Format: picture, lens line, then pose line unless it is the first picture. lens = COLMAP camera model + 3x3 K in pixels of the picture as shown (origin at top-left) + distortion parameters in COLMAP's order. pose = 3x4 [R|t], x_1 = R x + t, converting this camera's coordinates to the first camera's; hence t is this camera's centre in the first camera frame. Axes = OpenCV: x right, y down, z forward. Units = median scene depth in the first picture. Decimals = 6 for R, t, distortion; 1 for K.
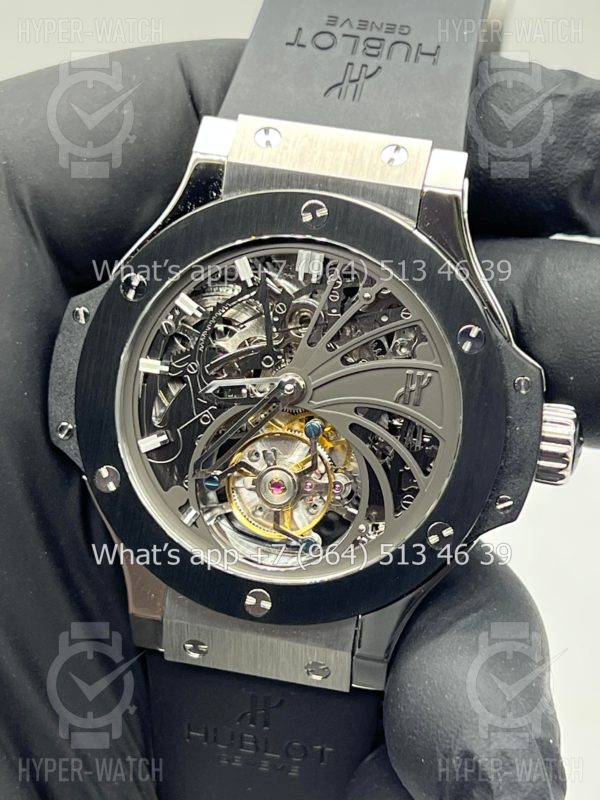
lens RADIAL K [[1806.7, 0, 300.0], [0, 1806.7, 400.0], [0, 0, 1]] dist [0.172256, -0.517580]
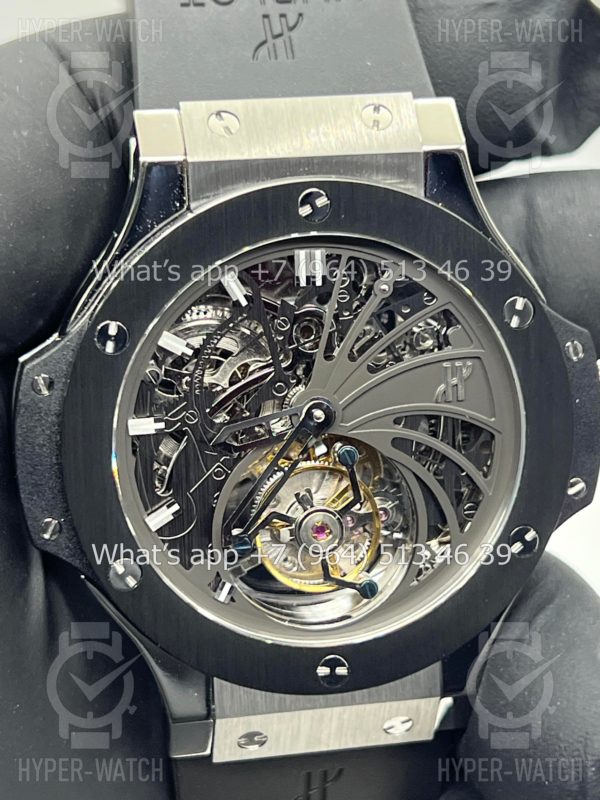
lens RADIAL K [[1806.7, 0, 300.0], [0, 1806.7, 400.0], [0, 0, 1]] dist [0.172256, -0.517580]
pose [[0.926171, -0.227976, 0.300390, -0.260268], [0.209294, 0.973379, 0.093429, -0.092166], [-0.313692, -0.023661, 0.949230, 0.206908]]
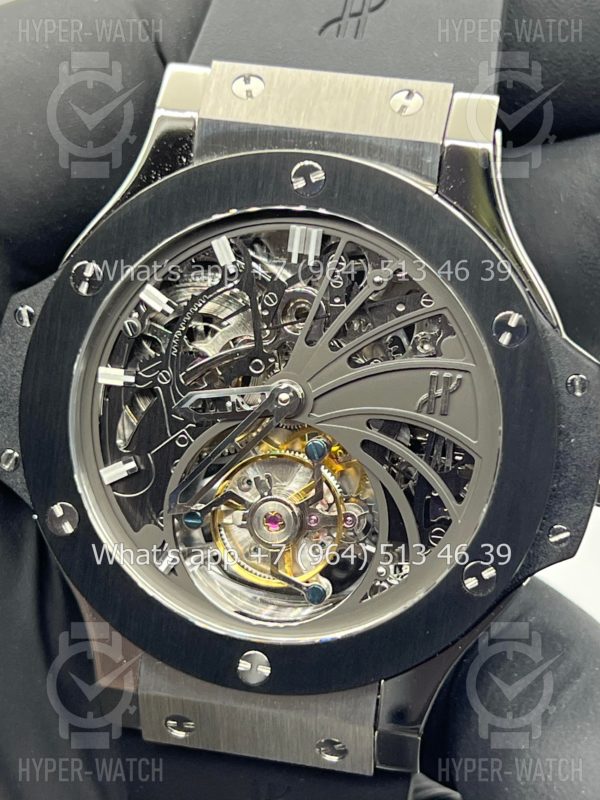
lens RADIAL K [[1838.3, 0, 300.0], [0, 1838.3, 400.0], [0, 0, 1]] dist [0.195136, -0.040106]
pose [[0.999236, -0.031383, -0.023311, 0.019737], [0.031196, 0.999479, -0.008326, 0.001109], [0.023560, 0.007593, 0.999694, 0.184777]]
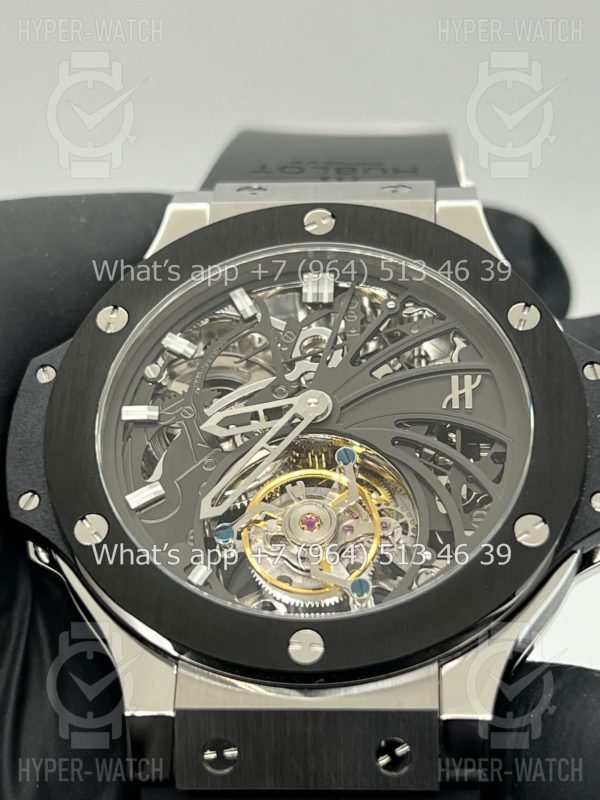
lens RADIAL K [[1838.3, 0, 300.0], [0, 1838.3, 400.0], [0, 0, 1]] dist [0.195136, -0.040106]
pose [[0.988923, -0.044810, 0.141507, -0.126996], [0.120017, 0.802347, -0.584666, 0.468984], [-0.087339, 0.595173, 0.798837, 0.335376]]
